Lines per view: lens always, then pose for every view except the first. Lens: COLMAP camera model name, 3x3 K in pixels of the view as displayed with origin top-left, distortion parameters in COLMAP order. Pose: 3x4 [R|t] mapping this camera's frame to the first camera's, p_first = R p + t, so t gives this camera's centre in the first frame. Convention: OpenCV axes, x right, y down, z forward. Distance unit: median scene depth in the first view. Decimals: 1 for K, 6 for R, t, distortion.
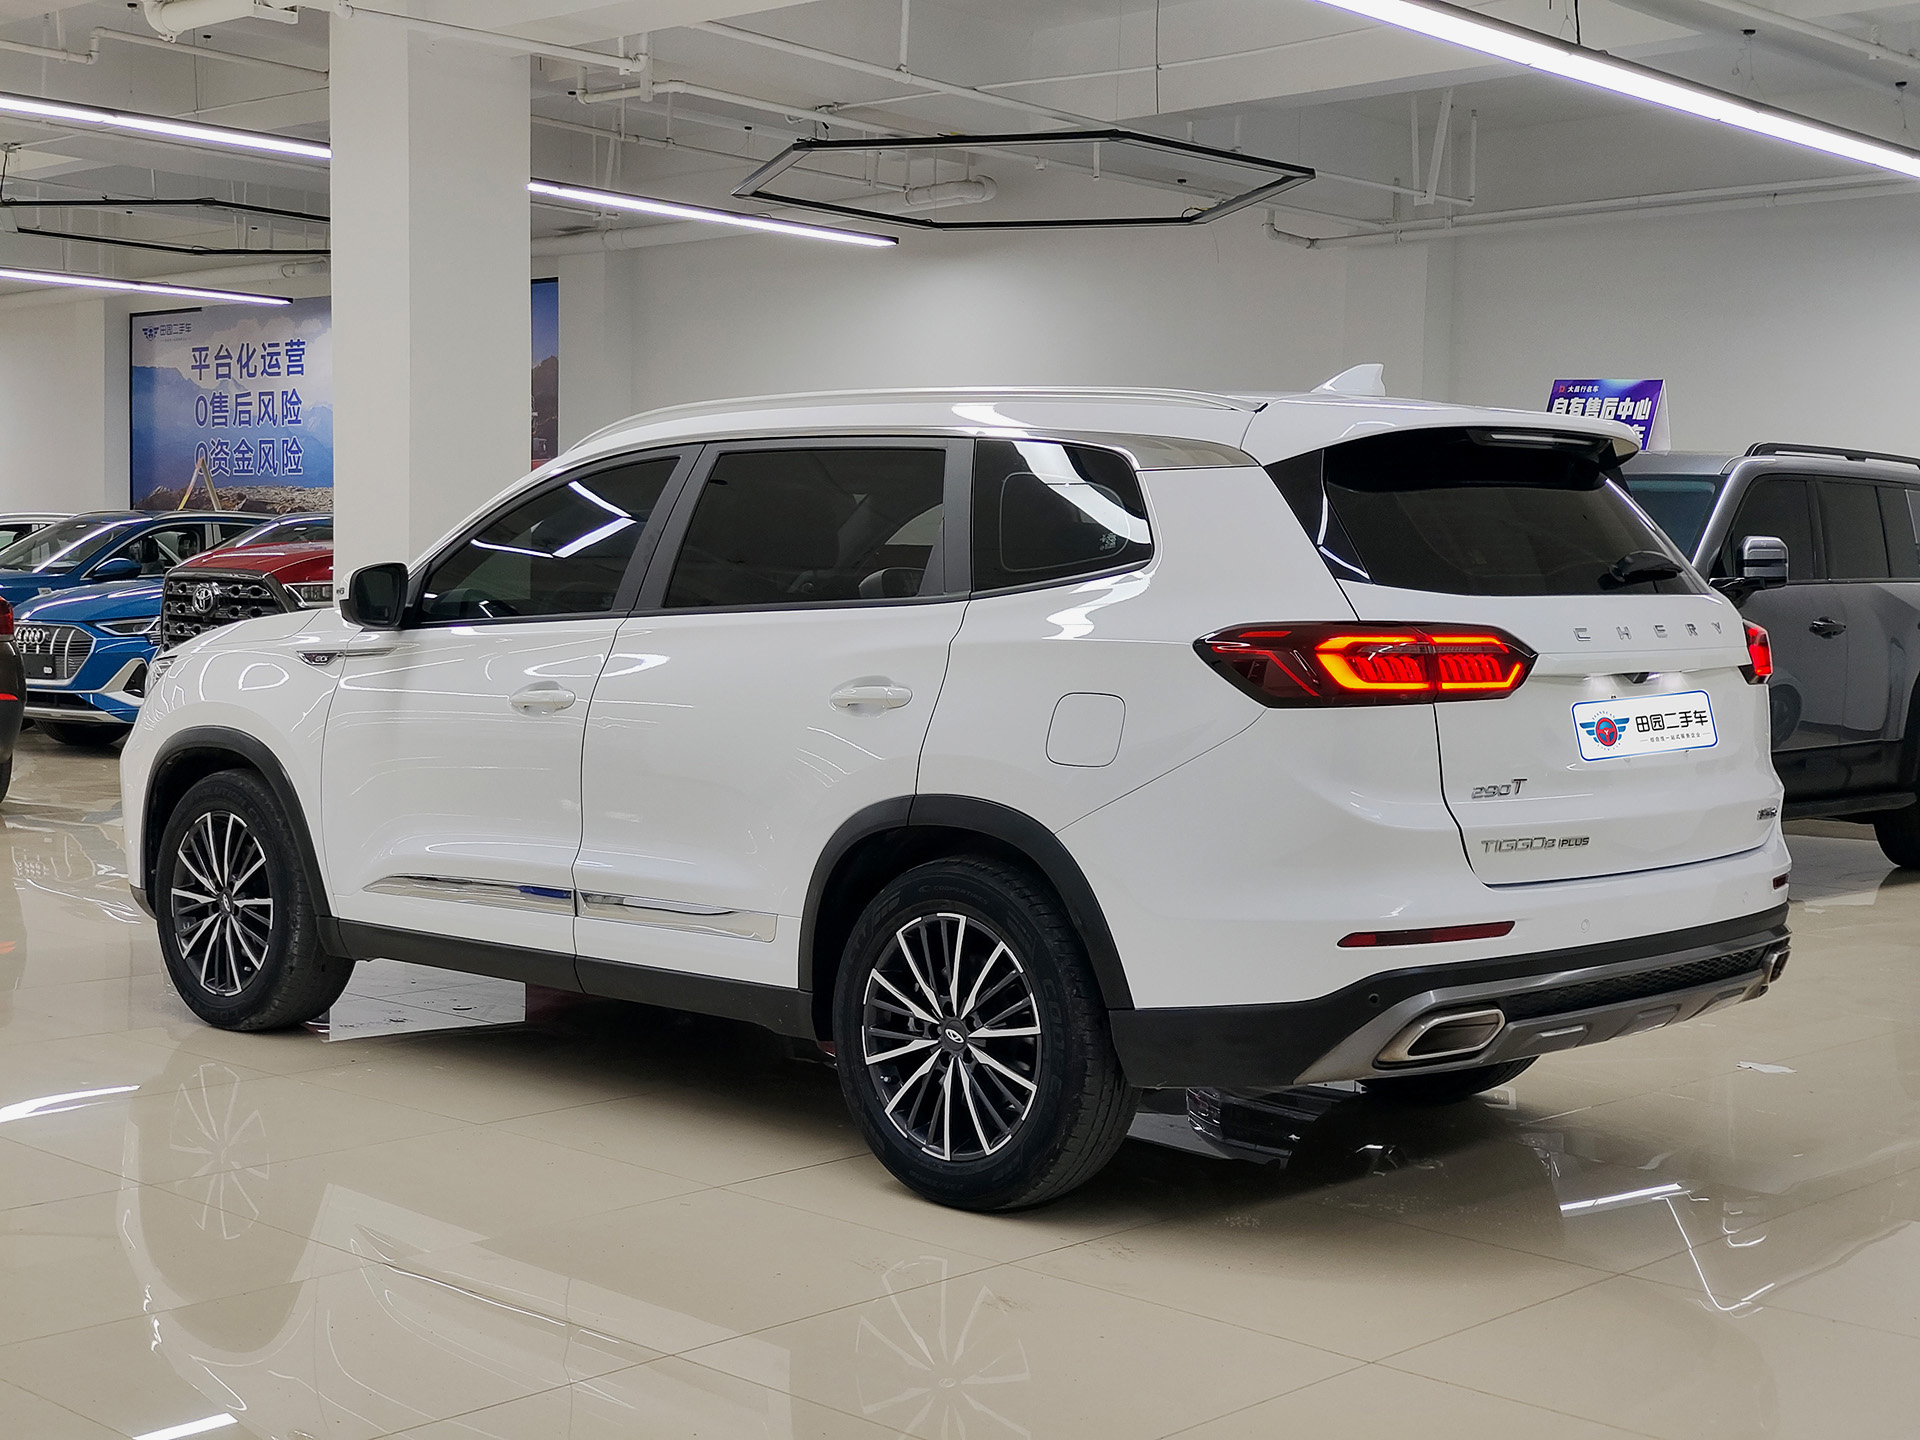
lens RADIAL K [[2650.3, 0, 973.6], [0, 2650.3, 719.0], [0, 0, 1]] dist [0.108817, 0.000000]
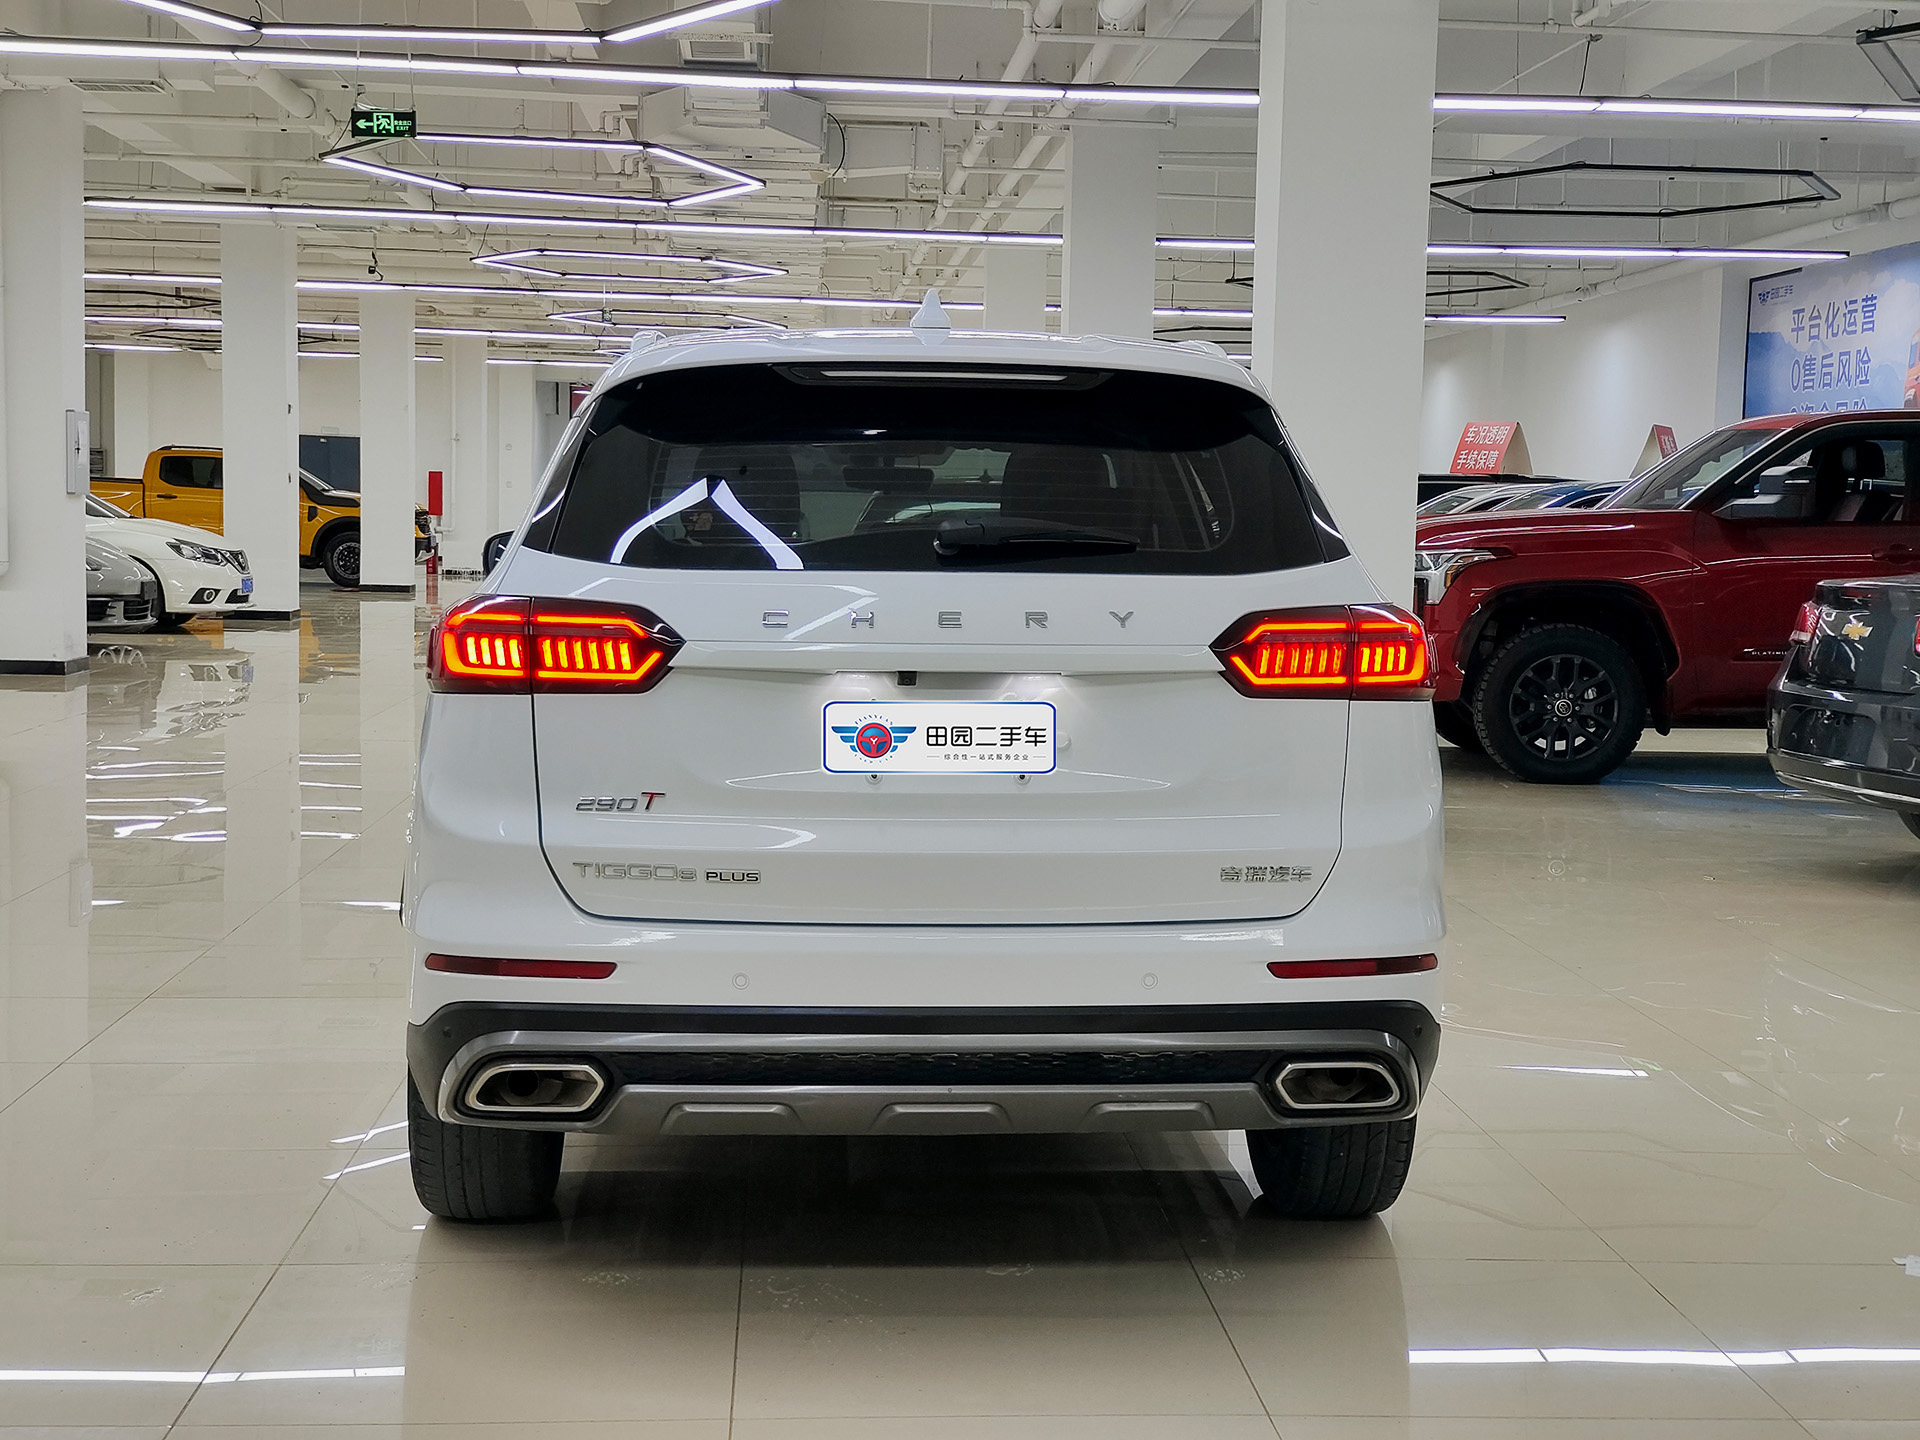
lens RADIAL K [[2650.3, 0, 969.3], [0, 2650.3, 707.0], [0, 0, 1]] dist [0.108817, 0.000000]
pose [[0.733488, 0.049900, -0.677868, 0.764235], [-0.045405, 0.998671, 0.024385, -0.025941], [0.678184, 0.012893, 0.734779, 0.427393]]
